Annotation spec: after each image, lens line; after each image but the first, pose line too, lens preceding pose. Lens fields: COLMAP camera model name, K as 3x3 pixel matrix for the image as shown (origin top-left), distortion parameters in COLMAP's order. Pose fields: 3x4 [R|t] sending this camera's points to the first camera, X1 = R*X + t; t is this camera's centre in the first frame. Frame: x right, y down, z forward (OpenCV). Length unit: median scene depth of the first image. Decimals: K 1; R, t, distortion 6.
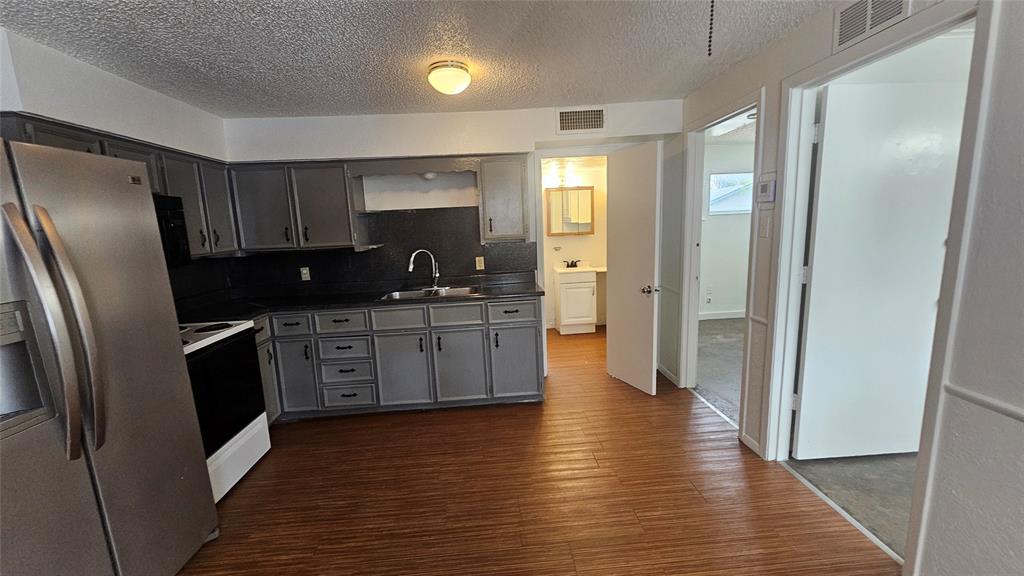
lens RADIAL K [[415.3, 0, 509.1], [0, 415.3, 289.2], [0, 0, 1]] dist [-0.000951, 0.000333]
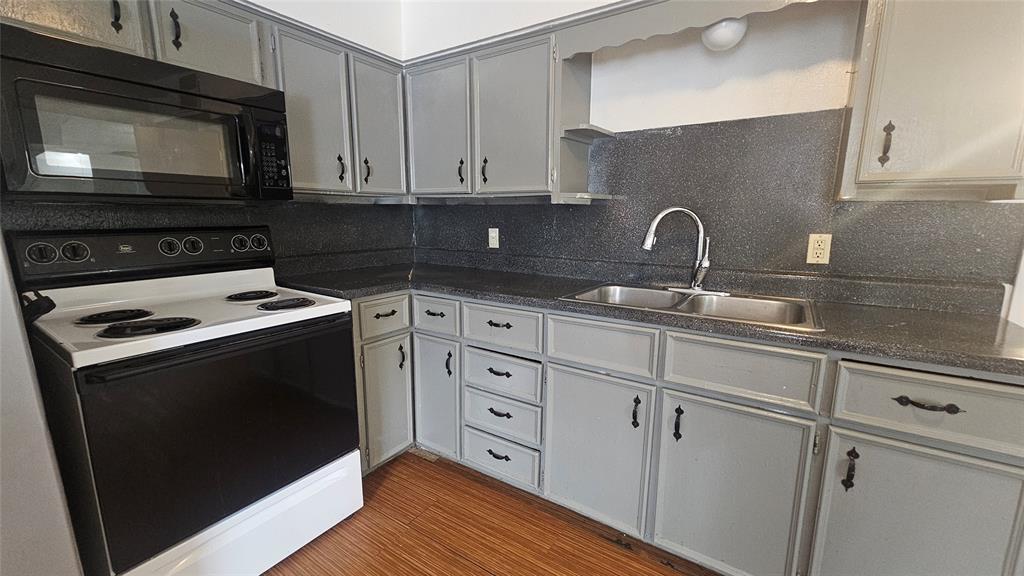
lens RADIAL K [[415.3, 0, 510.8], [0, 415.3, 290.3], [0, 0, 1]] dist [-0.000951, 0.000333]
pose [[0.793373, 0.158380, -0.587771, -0.074919], [-0.133983, 0.987315, 0.085190, -0.017293], [0.593807, 0.011164, 0.804530, 0.551555]]
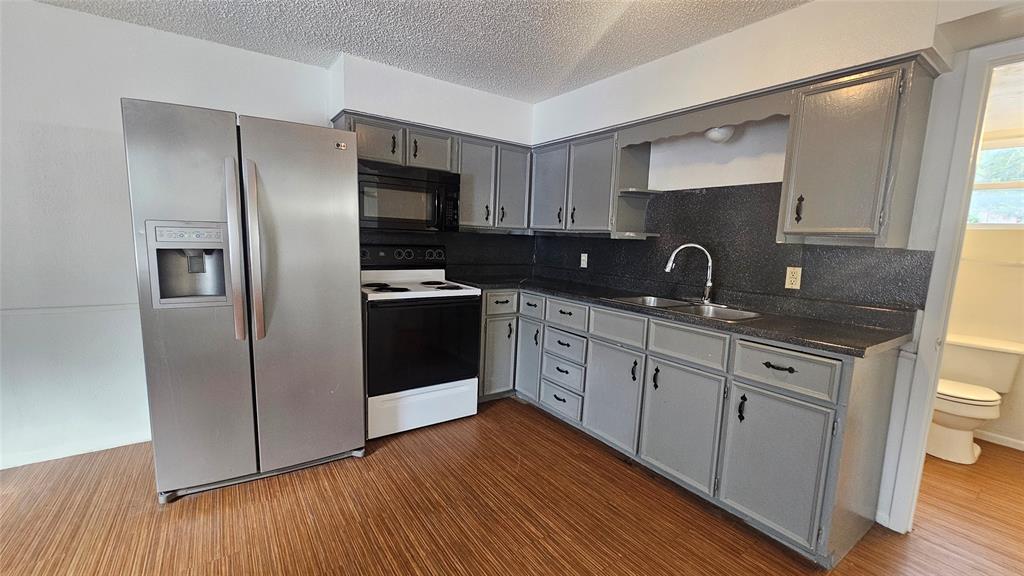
lens RADIAL K [[415.3, 0, 514.3], [0, 415.3, 289.1], [0, 0, 1]] dist [-0.000951, 0.000333]
pose [[0.523425, 0.170639, -0.834811, 0.253178], [-0.194335, 0.977827, 0.078024, -0.019460], [0.829615, 0.121394, 0.544980, 0.417126]]
